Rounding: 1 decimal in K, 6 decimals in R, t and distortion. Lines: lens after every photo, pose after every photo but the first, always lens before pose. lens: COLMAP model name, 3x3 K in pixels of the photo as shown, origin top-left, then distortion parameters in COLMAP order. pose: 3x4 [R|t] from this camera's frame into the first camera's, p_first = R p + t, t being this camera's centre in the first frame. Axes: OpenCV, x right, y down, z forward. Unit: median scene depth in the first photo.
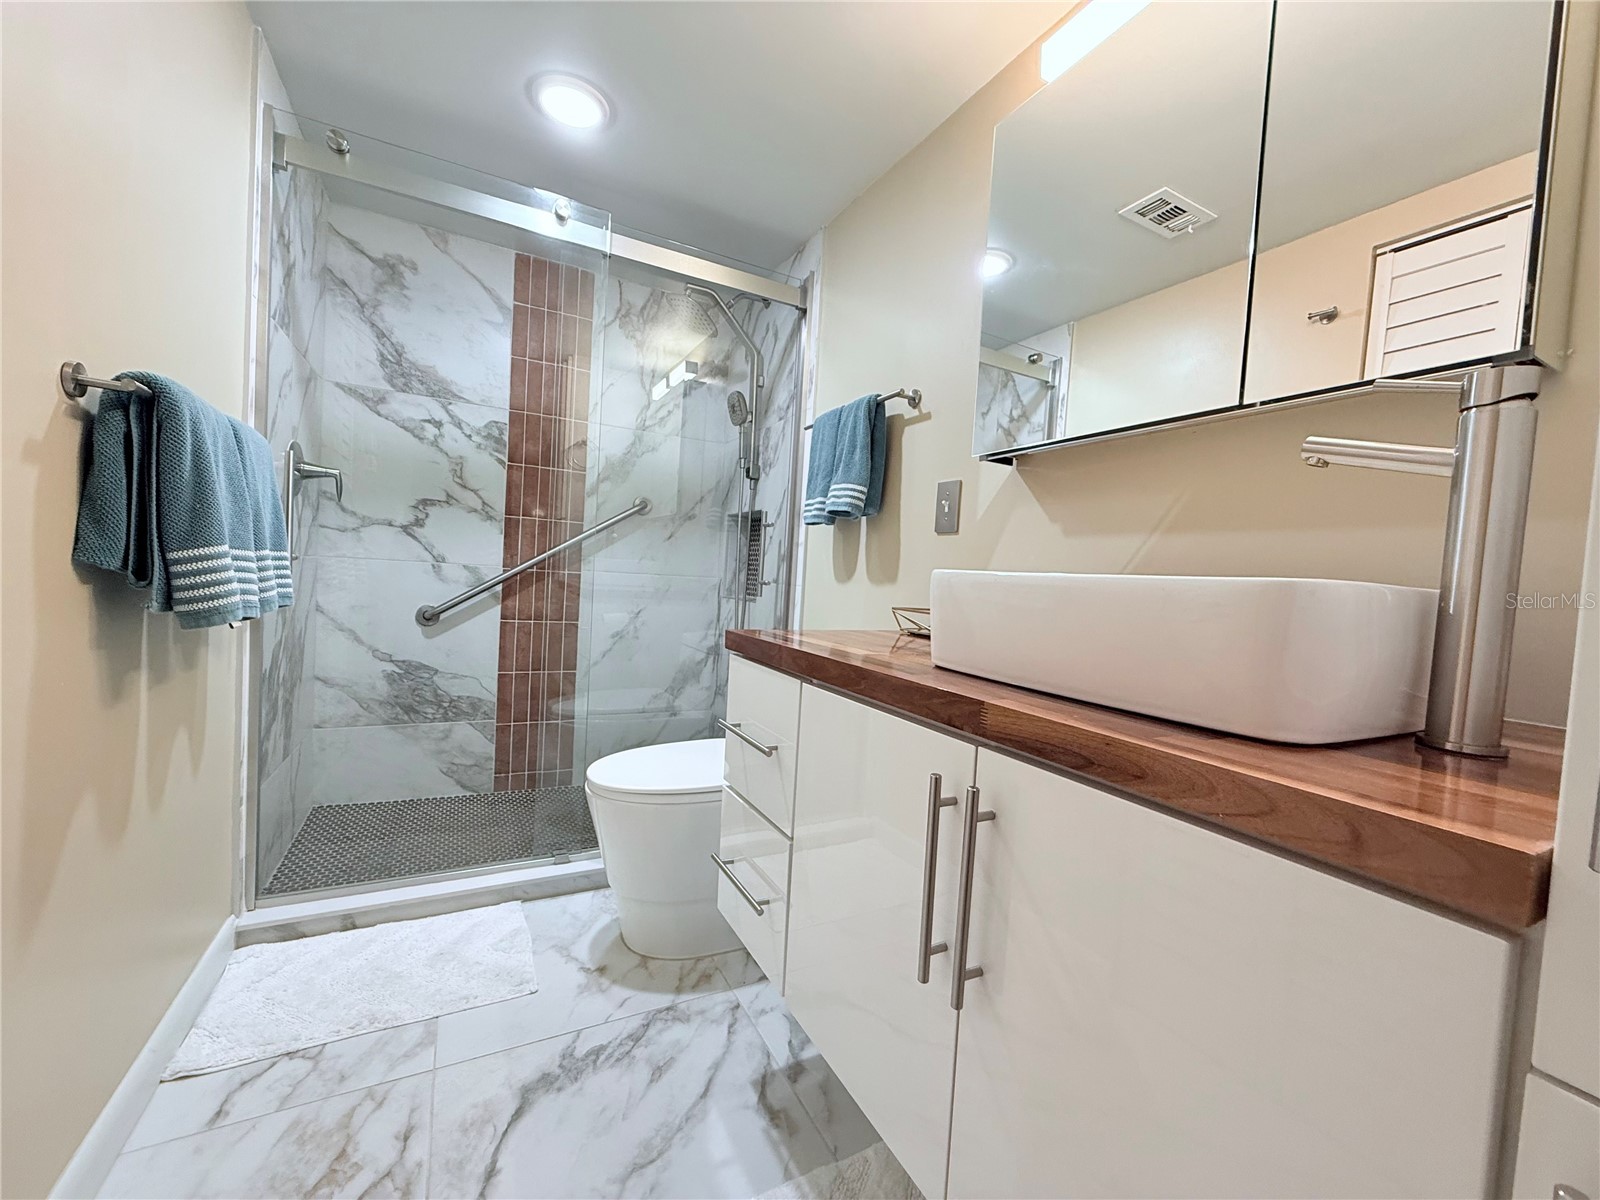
lens RADIAL K [[636.1, 0, 800.0], [0, 636.1, 600.0], [0, 0, 1]] dist [-0.002445, -0.000418]
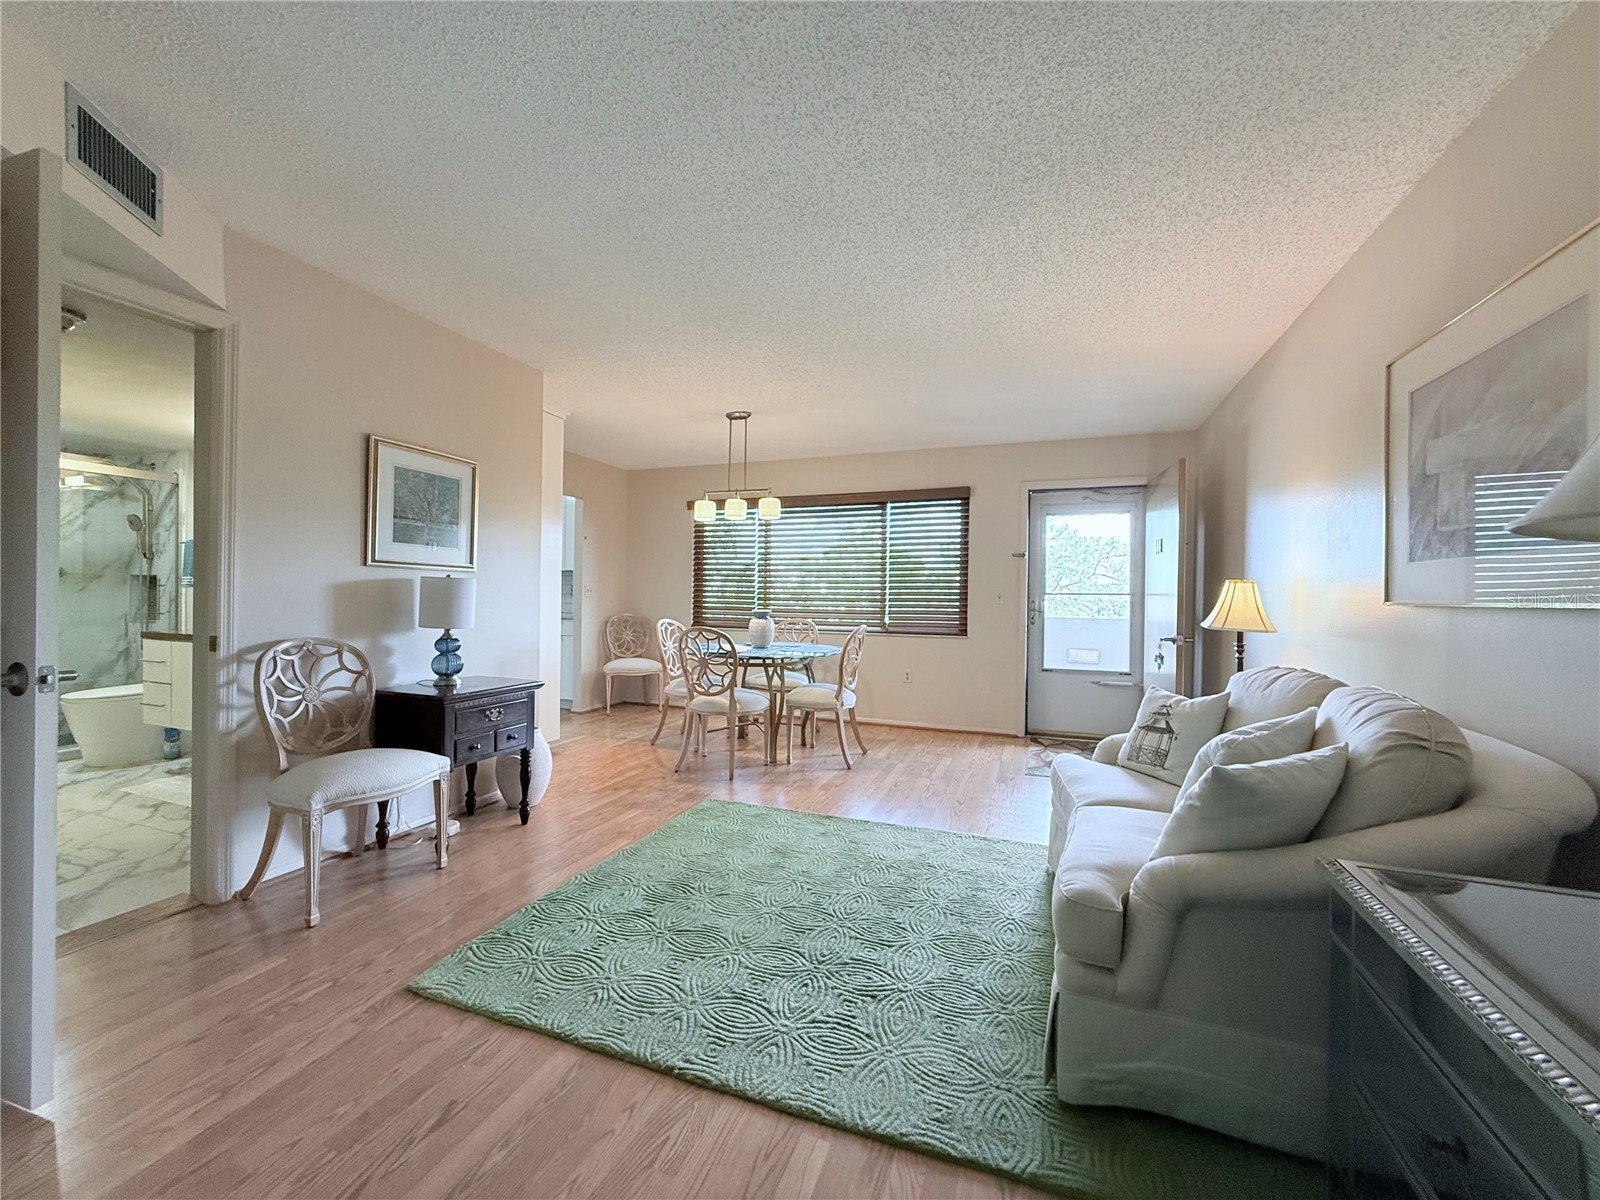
lens RADIAL K [[636.1, 0, 800.0], [0, 636.1, 600.0], [0, 0, 1]] dist [-0.002445, -0.000418]
pose [[0.749976, -0.056030, 0.659088, 0.130192], [0.063214, 0.997917, 0.012903, 0.033351], [-0.658438, 0.031986, 0.751955, -1.718966]]
